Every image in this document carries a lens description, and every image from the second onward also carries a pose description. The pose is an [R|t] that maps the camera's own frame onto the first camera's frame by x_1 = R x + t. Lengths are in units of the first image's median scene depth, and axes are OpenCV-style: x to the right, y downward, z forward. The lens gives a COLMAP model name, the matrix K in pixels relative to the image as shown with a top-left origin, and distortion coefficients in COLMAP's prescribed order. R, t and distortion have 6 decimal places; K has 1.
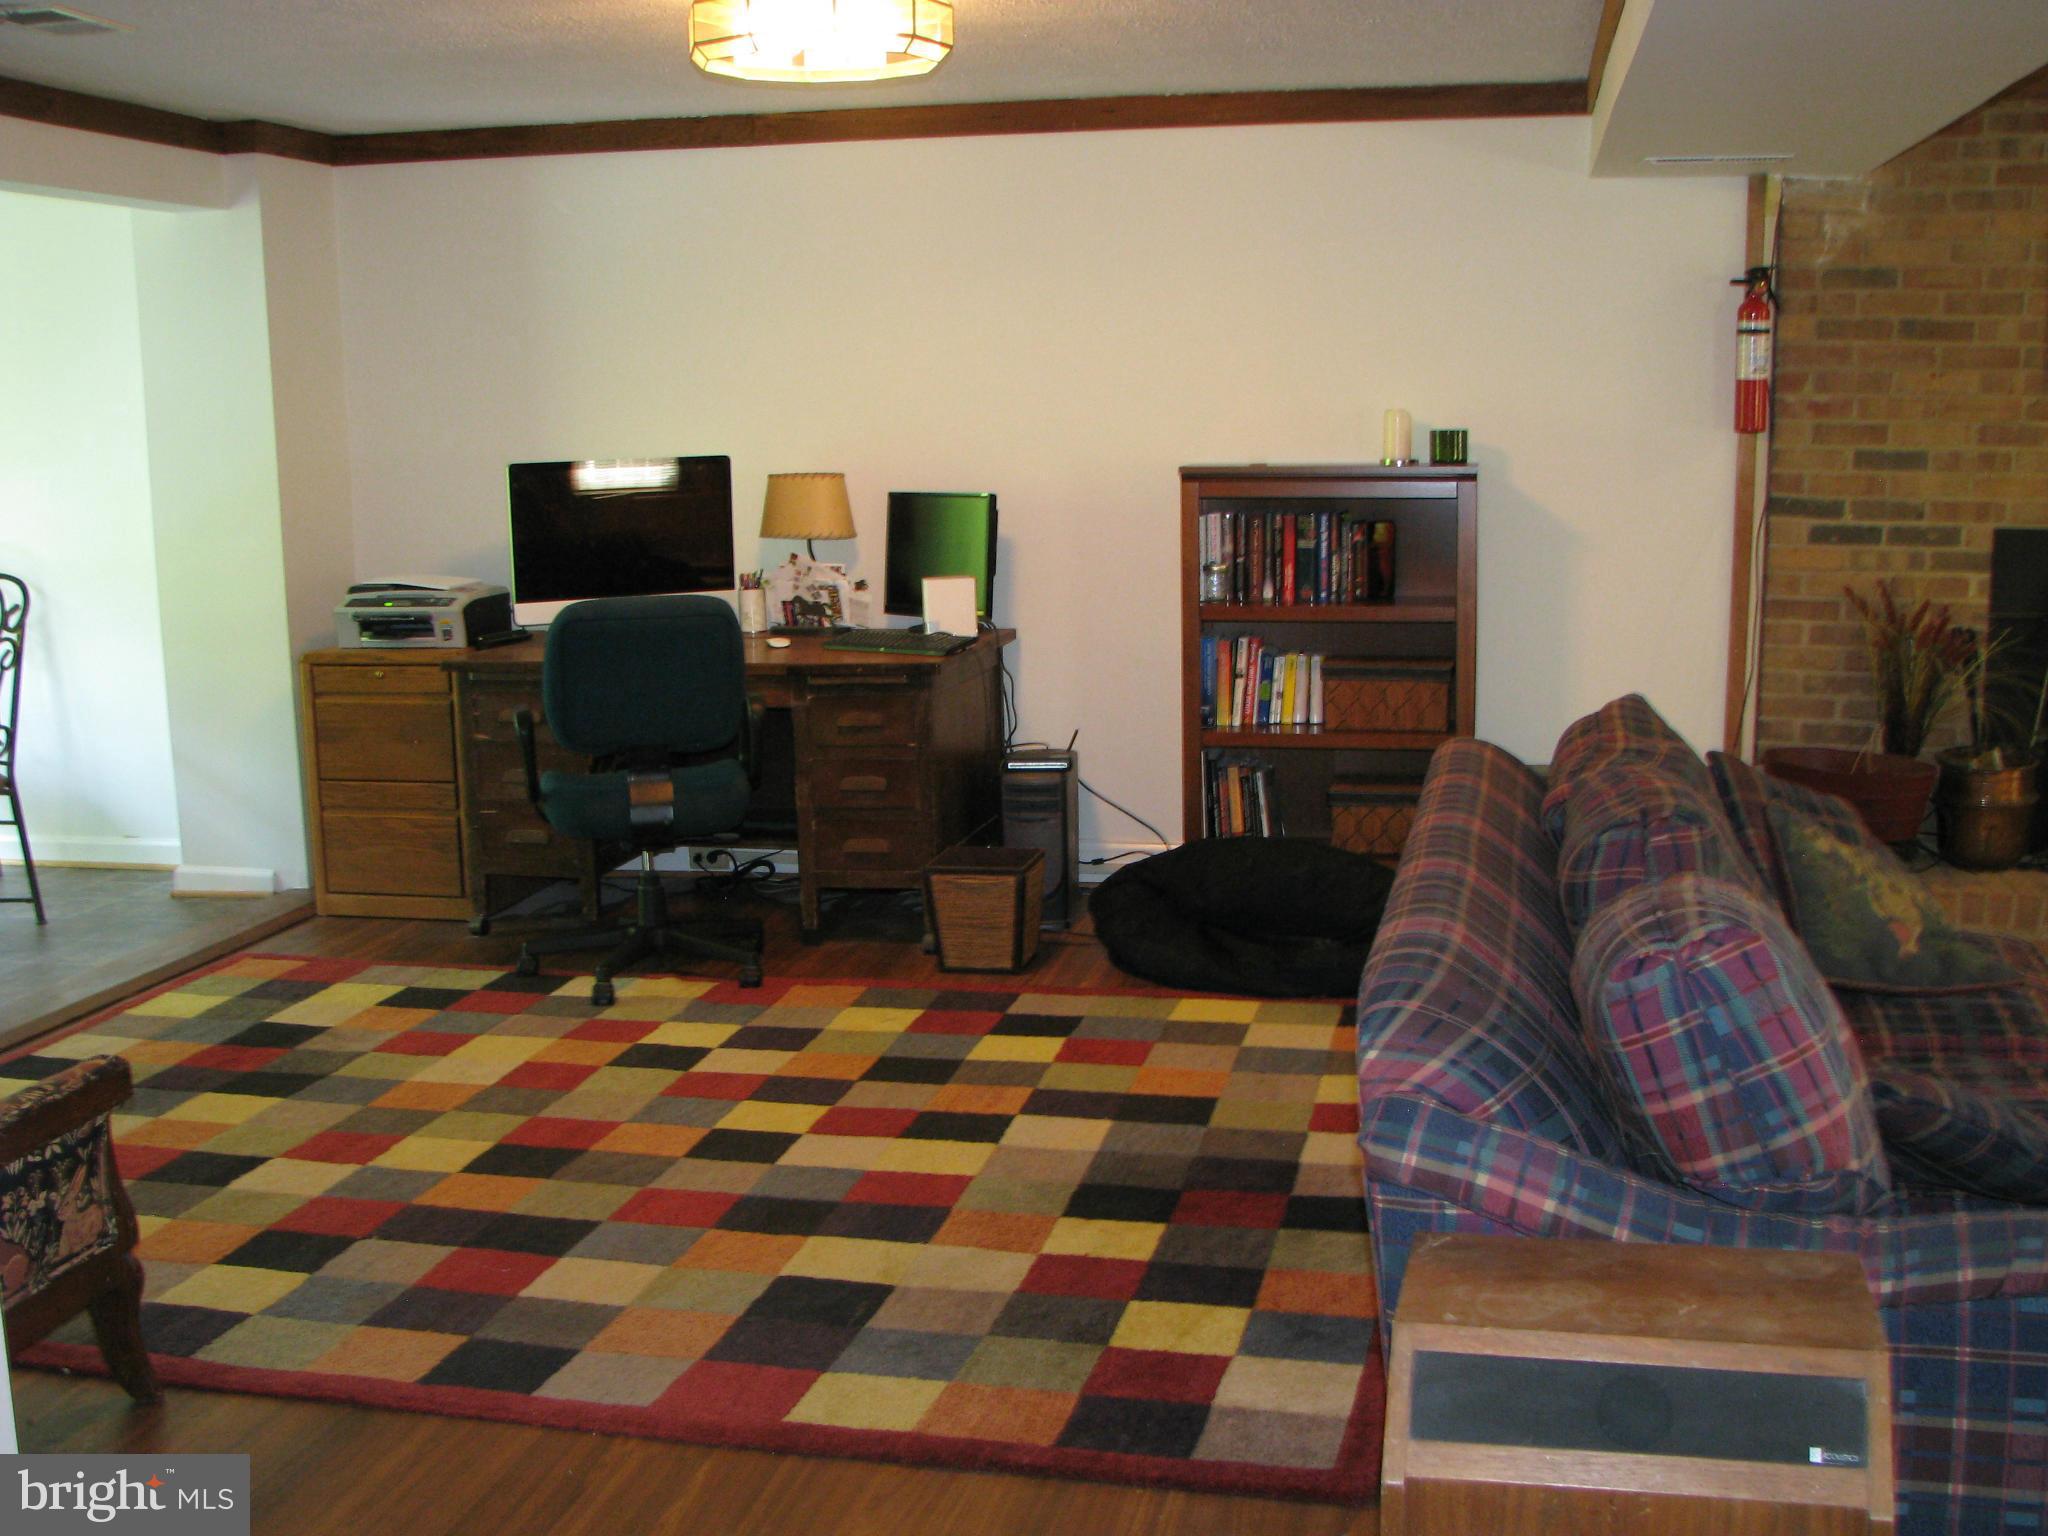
lens RADIAL K [[2215.3, 0, 1031.1], [0, 2215.3, 811.6], [0, 0, 1]] dist [-0.191819, 0.261641]
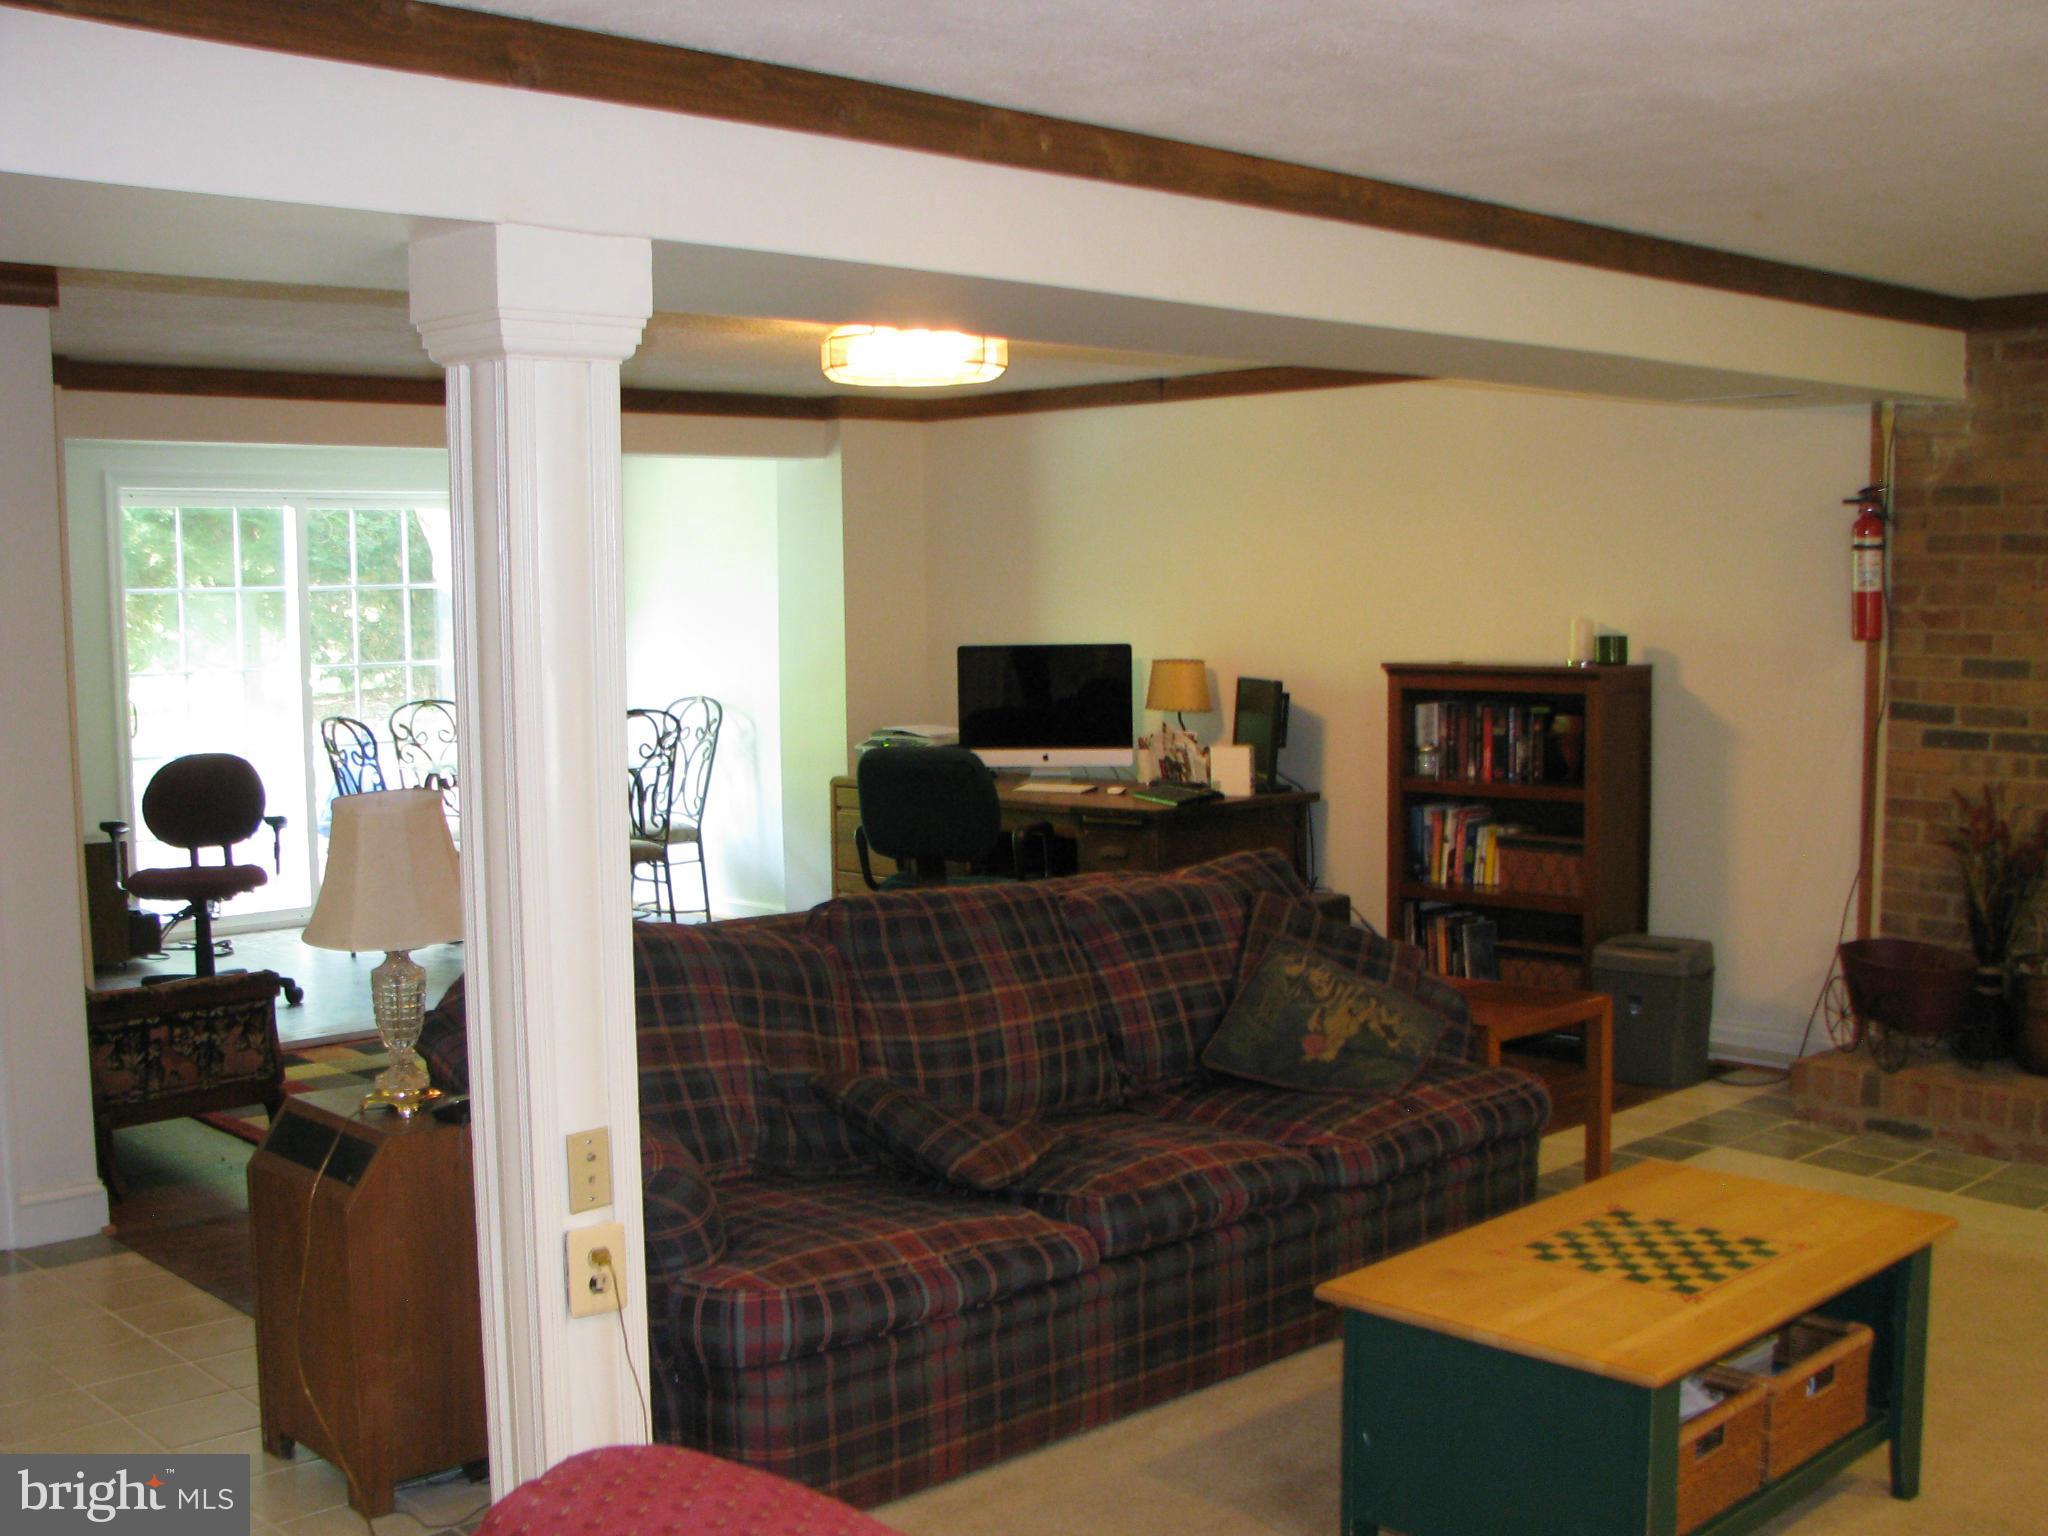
lens RADIAL K [[2215.3, 0, 1031.1], [0, 2215.3, 811.6], [0, 0, 1]] dist [-0.191819, 0.261641]
pose [[0.833431, 0.060463, -0.549305, 0.578675], [-0.101284, 0.993872, -0.044276, -0.002664], [0.543262, 0.092537, 0.834448, -0.103926]]
